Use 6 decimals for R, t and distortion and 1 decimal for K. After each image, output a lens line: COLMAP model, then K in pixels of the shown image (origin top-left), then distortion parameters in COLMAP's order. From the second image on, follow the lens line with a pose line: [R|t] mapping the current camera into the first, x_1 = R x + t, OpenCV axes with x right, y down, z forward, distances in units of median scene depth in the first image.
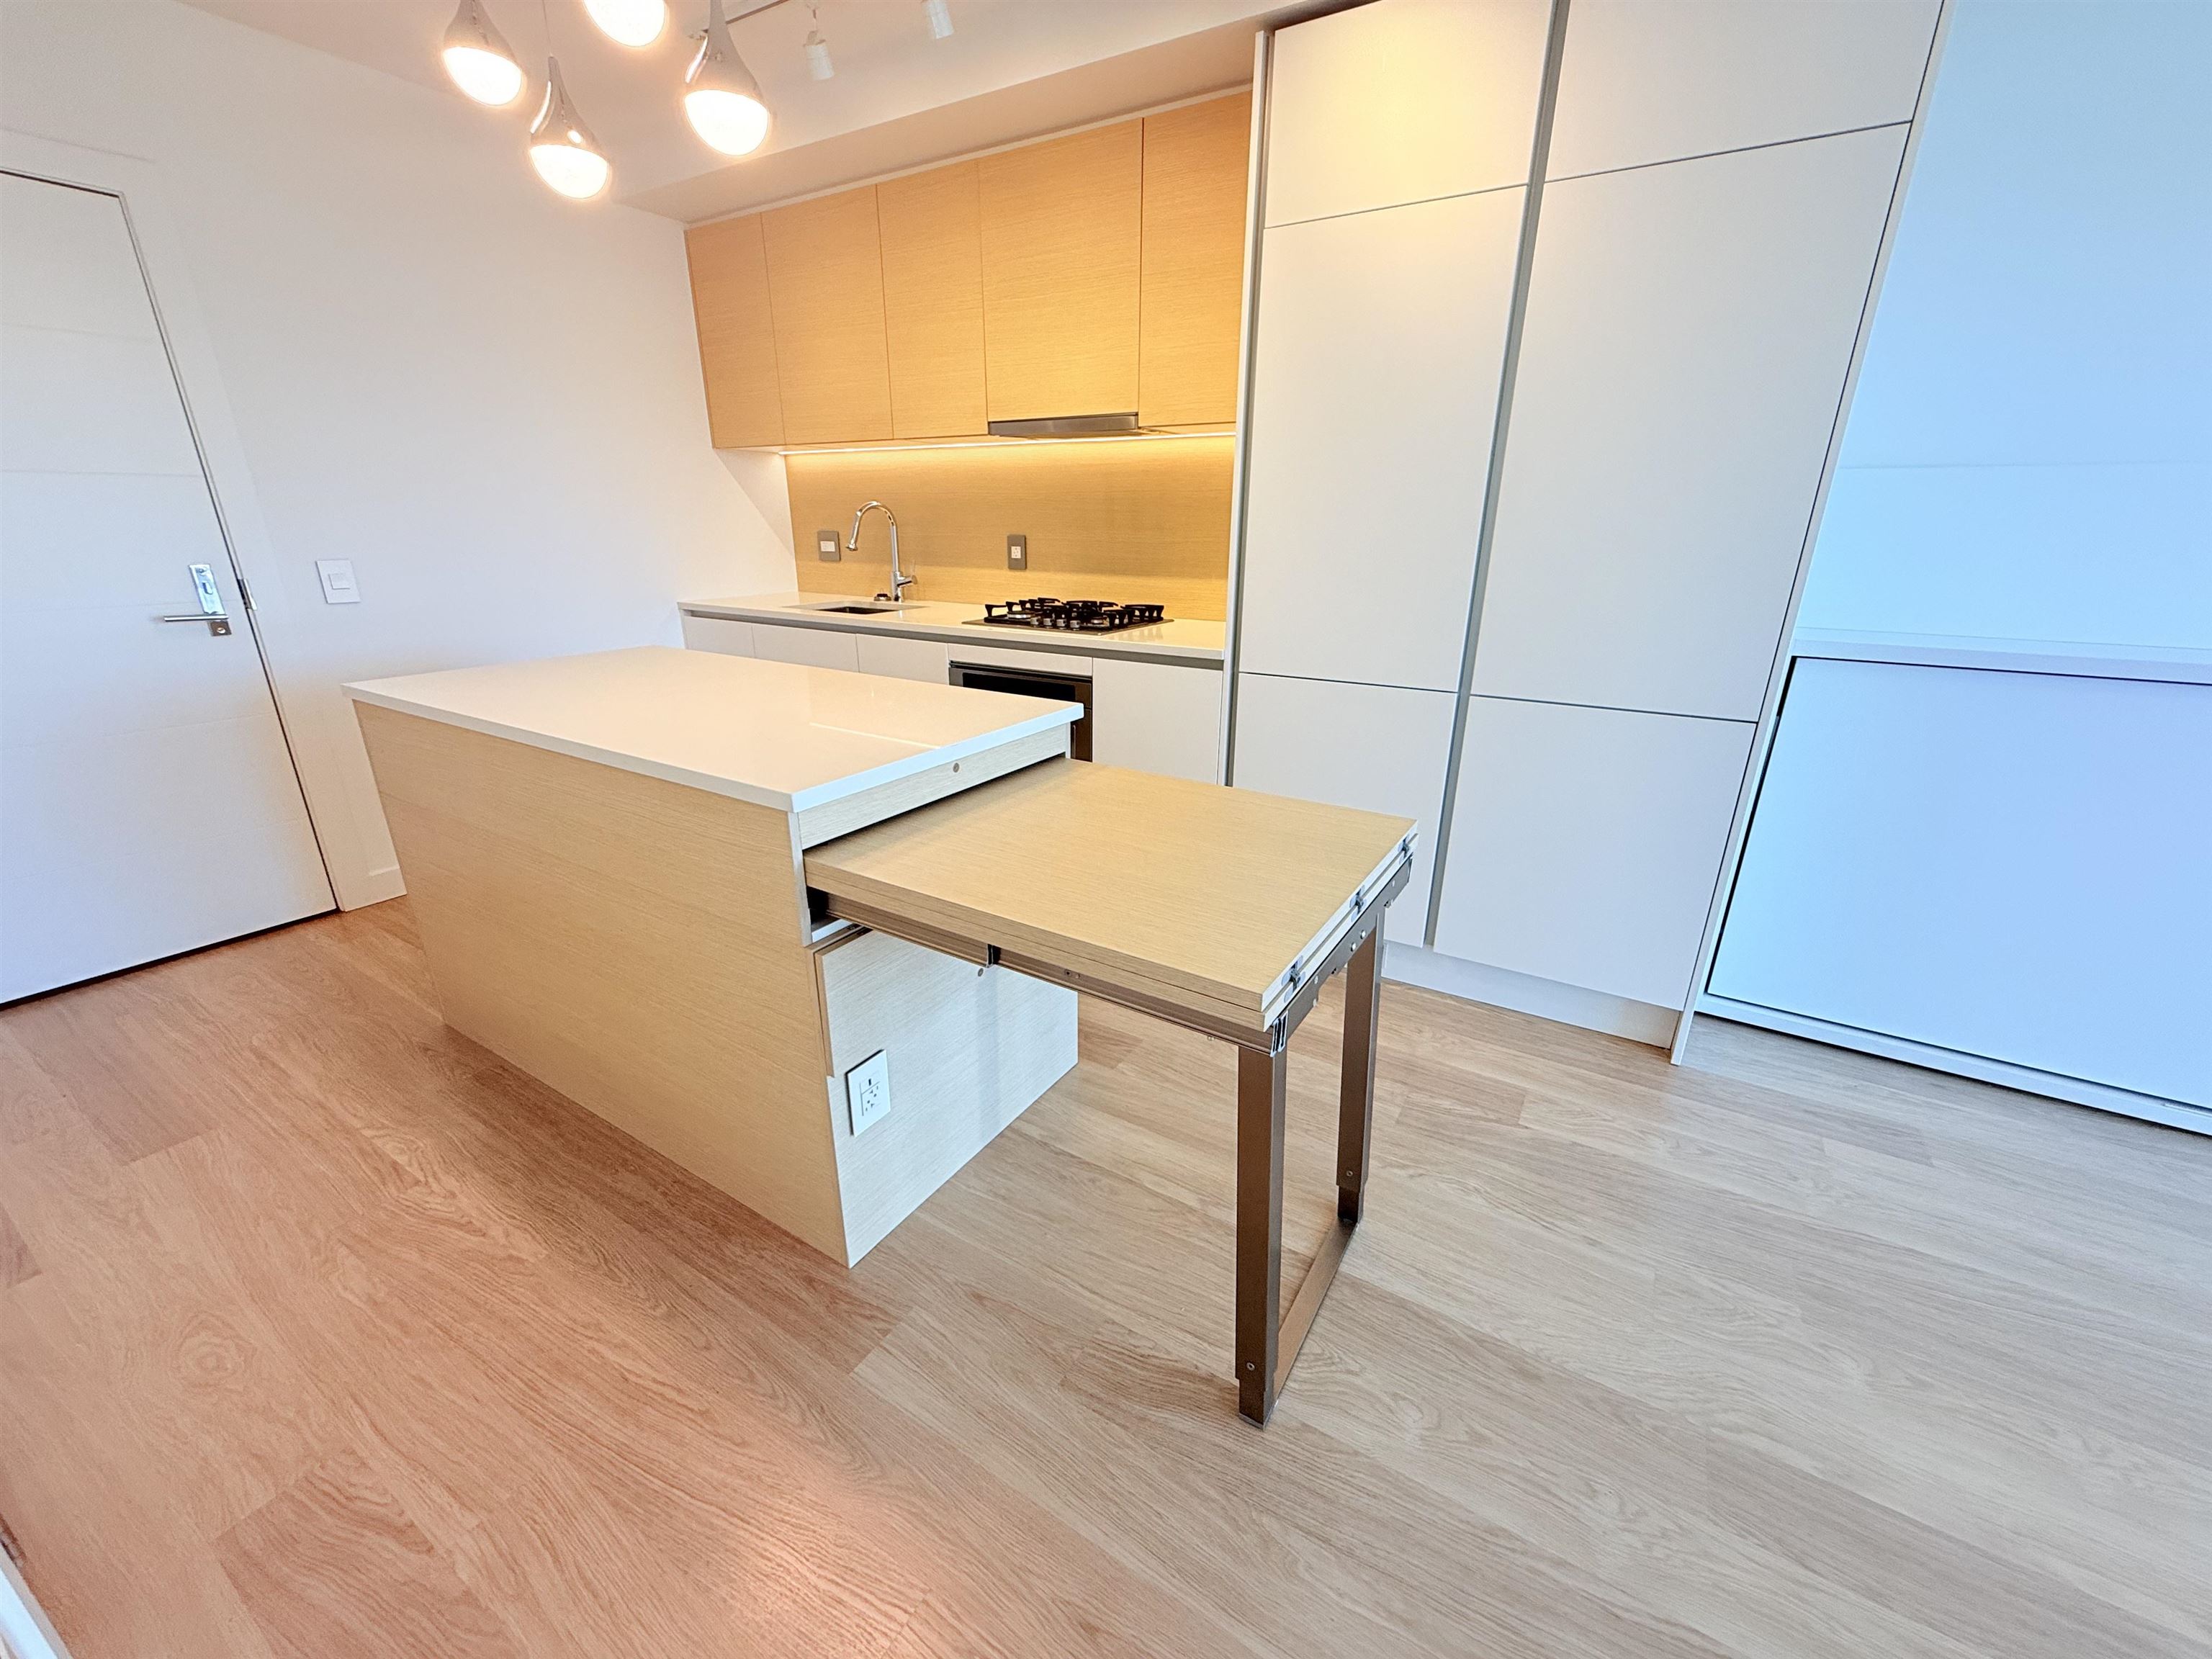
lens RADIAL K [[878.5, 0, 1104.4], [0, 878.5, 831.6], [0, 0, 1]] dist [-0.000153, -0.000330]
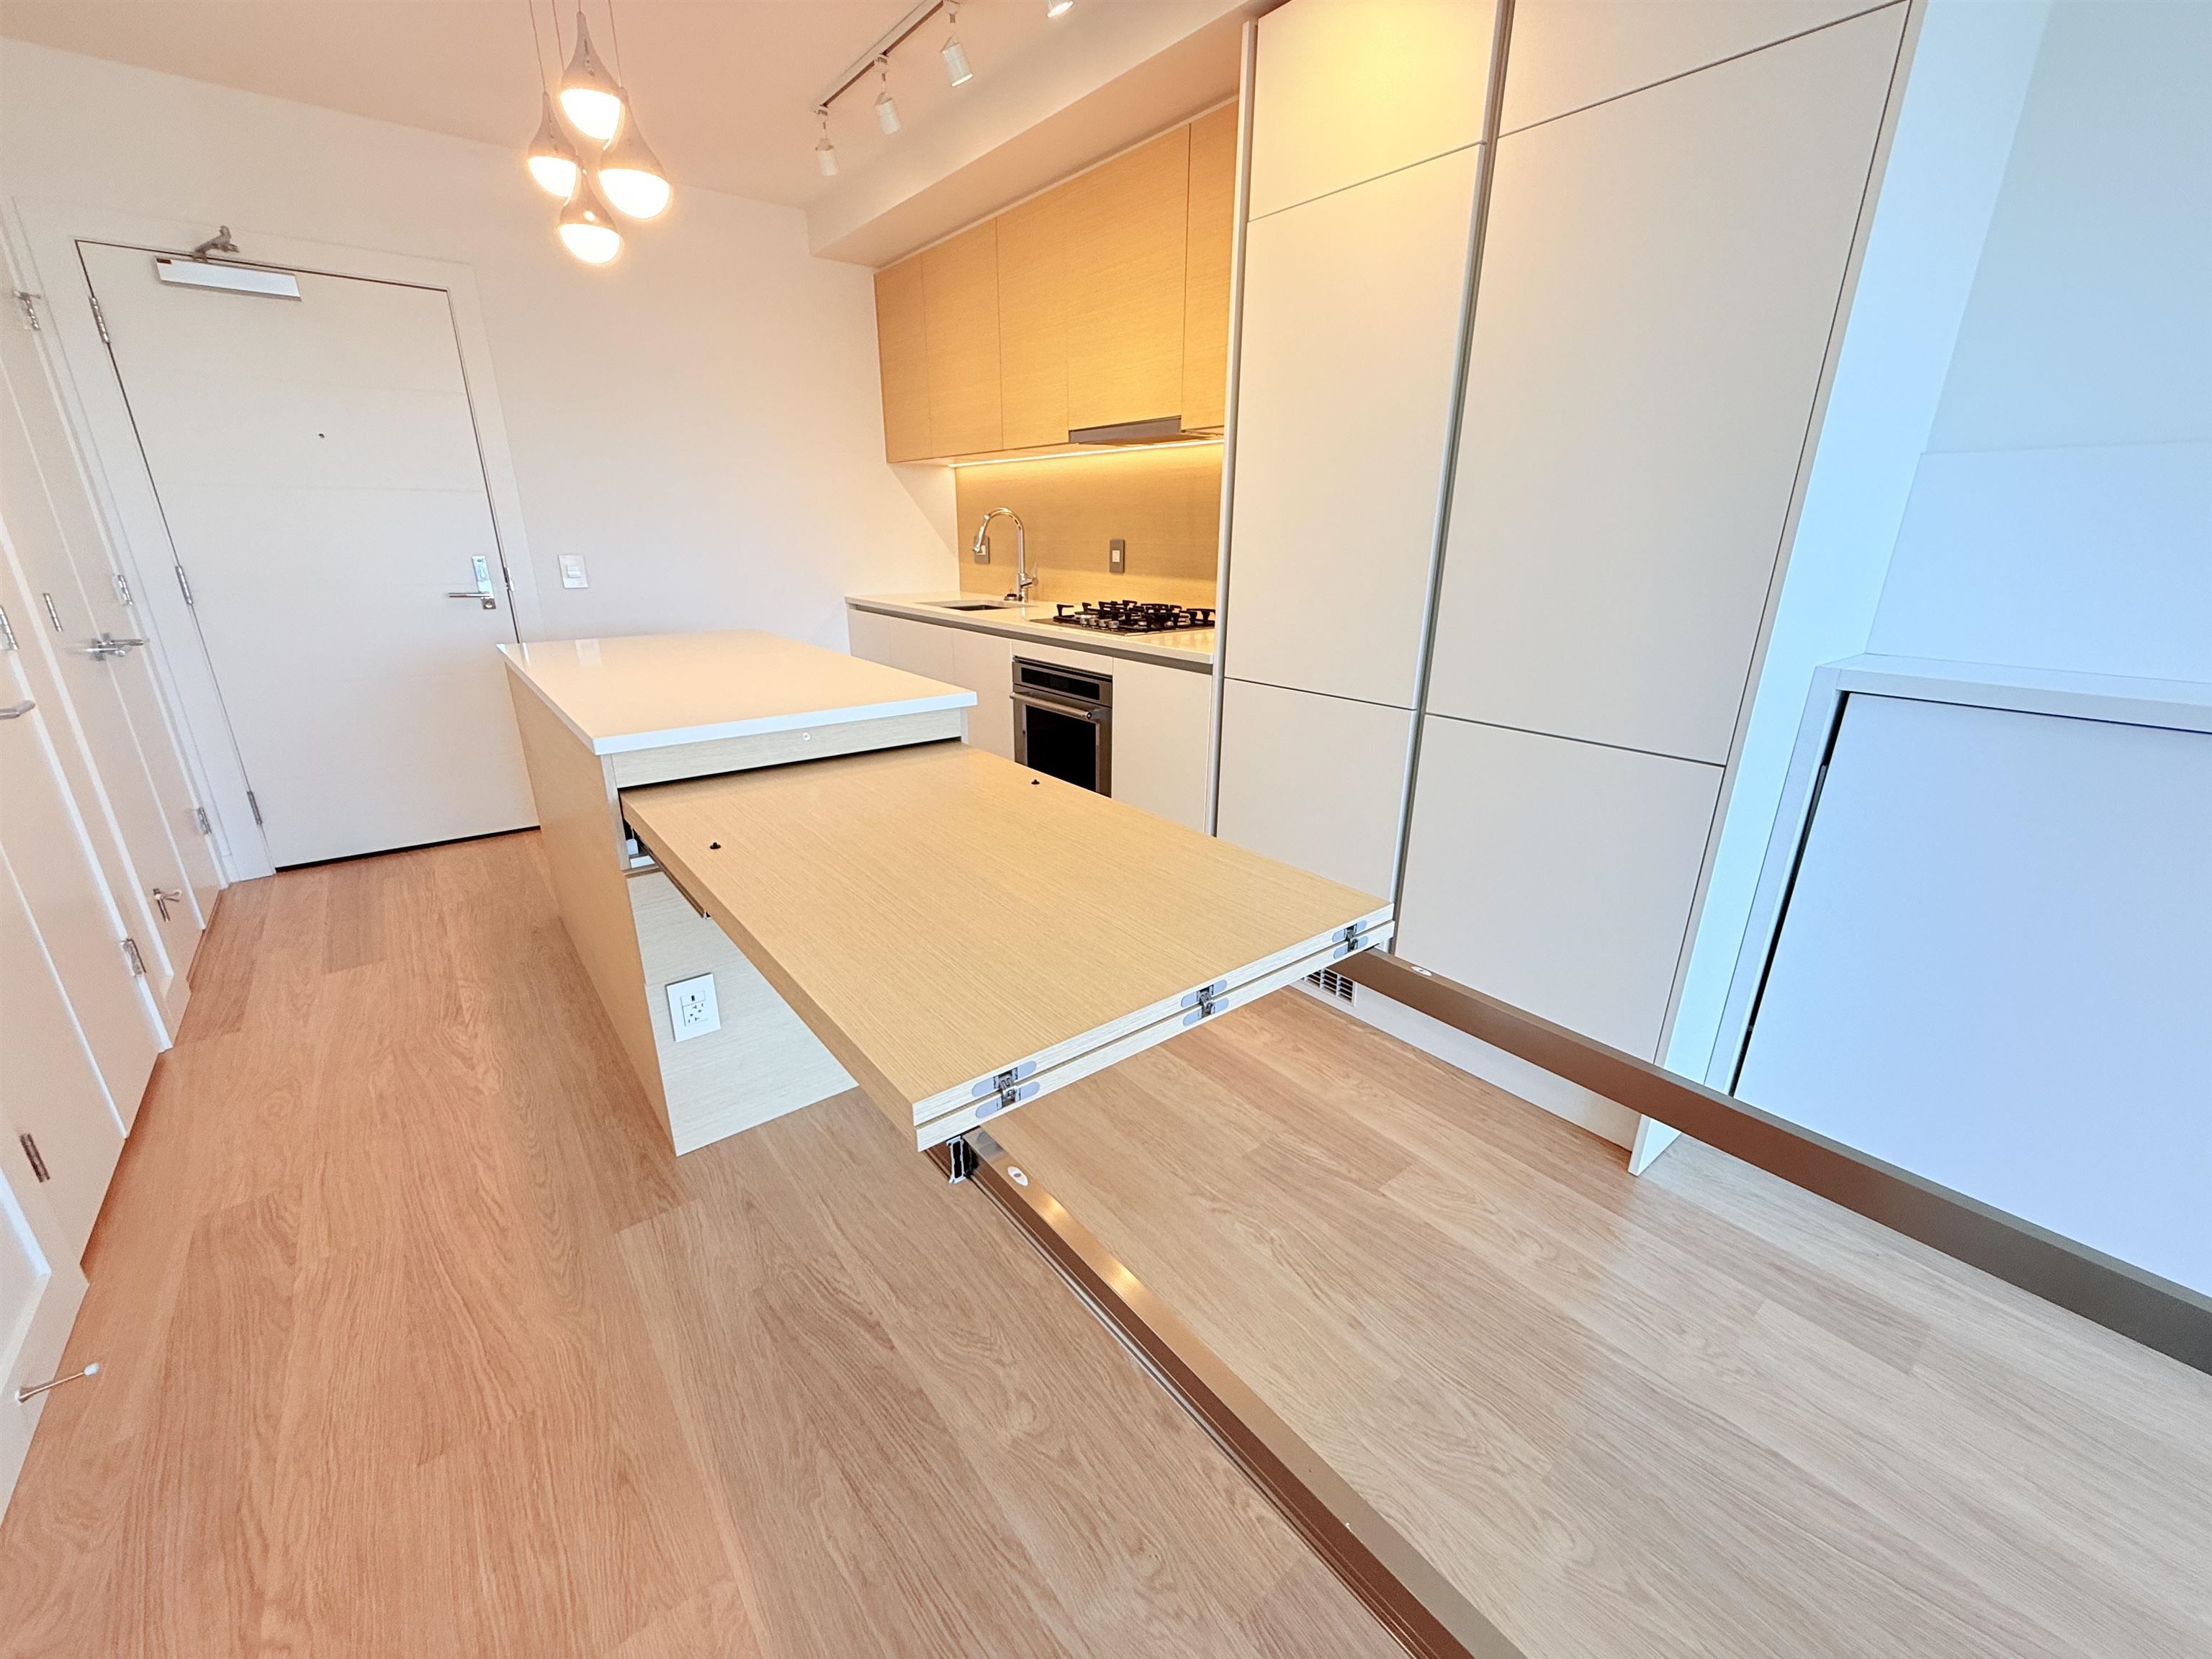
lens RADIAL K [[878.5, 0, 1105.3], [0, 878.5, 831.7], [0, 0, 1]] dist [-0.000153, -0.000330]
pose [[0.940127, 0.111644, -0.322021, 0.441033], [-0.115553, 0.993277, 0.007014, -0.003854], [0.320639, 0.030617, 0.946707, 0.049655]]
